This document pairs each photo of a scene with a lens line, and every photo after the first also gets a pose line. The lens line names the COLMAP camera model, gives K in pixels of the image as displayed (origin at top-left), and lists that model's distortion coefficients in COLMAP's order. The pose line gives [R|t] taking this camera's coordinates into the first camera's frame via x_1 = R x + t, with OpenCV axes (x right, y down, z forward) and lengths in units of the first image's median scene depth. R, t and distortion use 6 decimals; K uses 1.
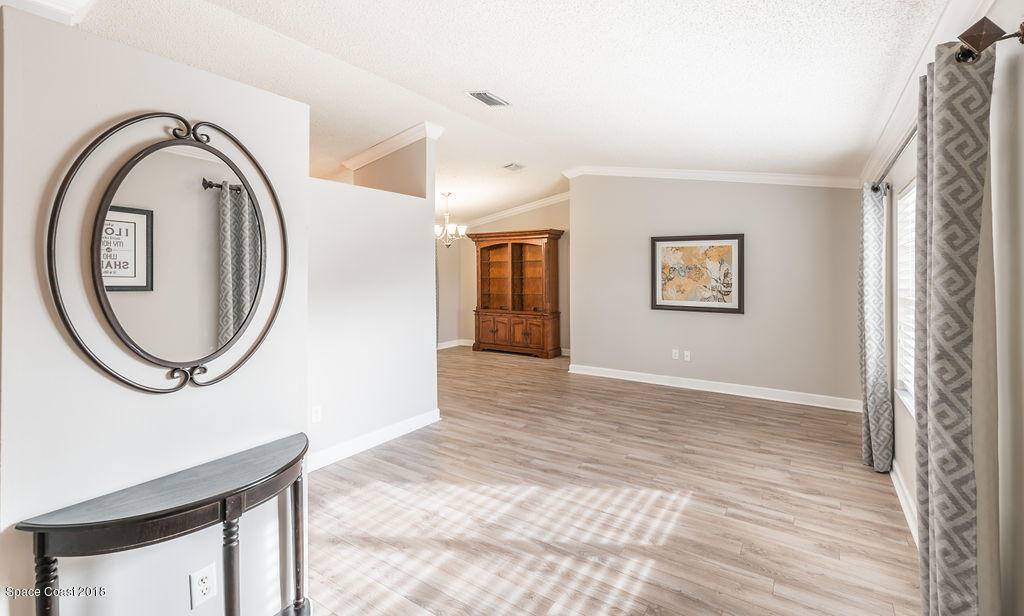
lens RADIAL K [[450.3, 0, 517.6], [0, 450.3, 268.6], [0, 0, 1]] dist [-0.000182, 0.002160]
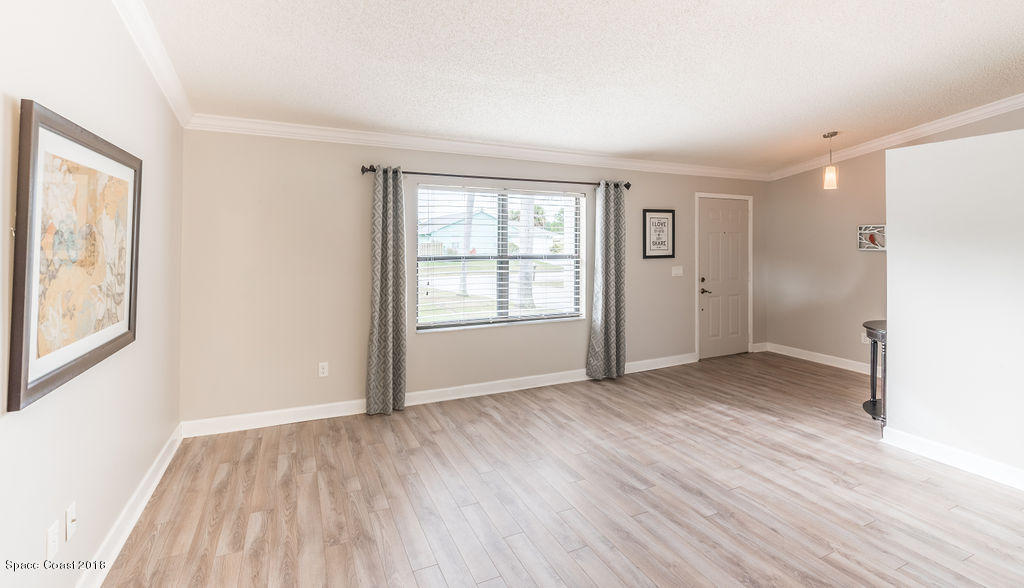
lens RADIAL K [[455.5, 0, 505.0], [0, 455.5, 237.0], [0, 0, 1]] dist [0.002387, -0.000210]
pose [[-0.850649, 0.002131, 0.525730, -0.040939], [-0.005521, 0.999900, -0.012985, 0.003373], [-0.525705, -0.013948, -0.850552, 1.105986]]
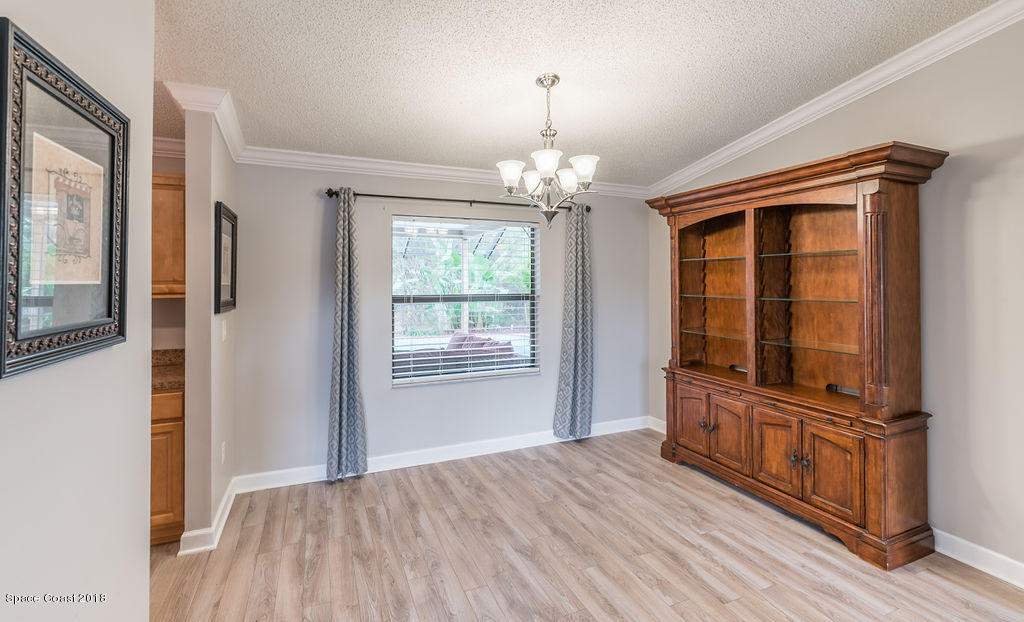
lens RADIAL K [[450.3, 0, 505.6], [0, 450.3, 276.6], [0, 0, 1]] dist [-0.000182, 0.002160]
pose [[0.835822, -0.000214, -0.549001, 0.026714], [-0.000432, 0.999999, -0.001048, 0.001398], [0.549001, 0.001113, 0.835821, 0.787991]]
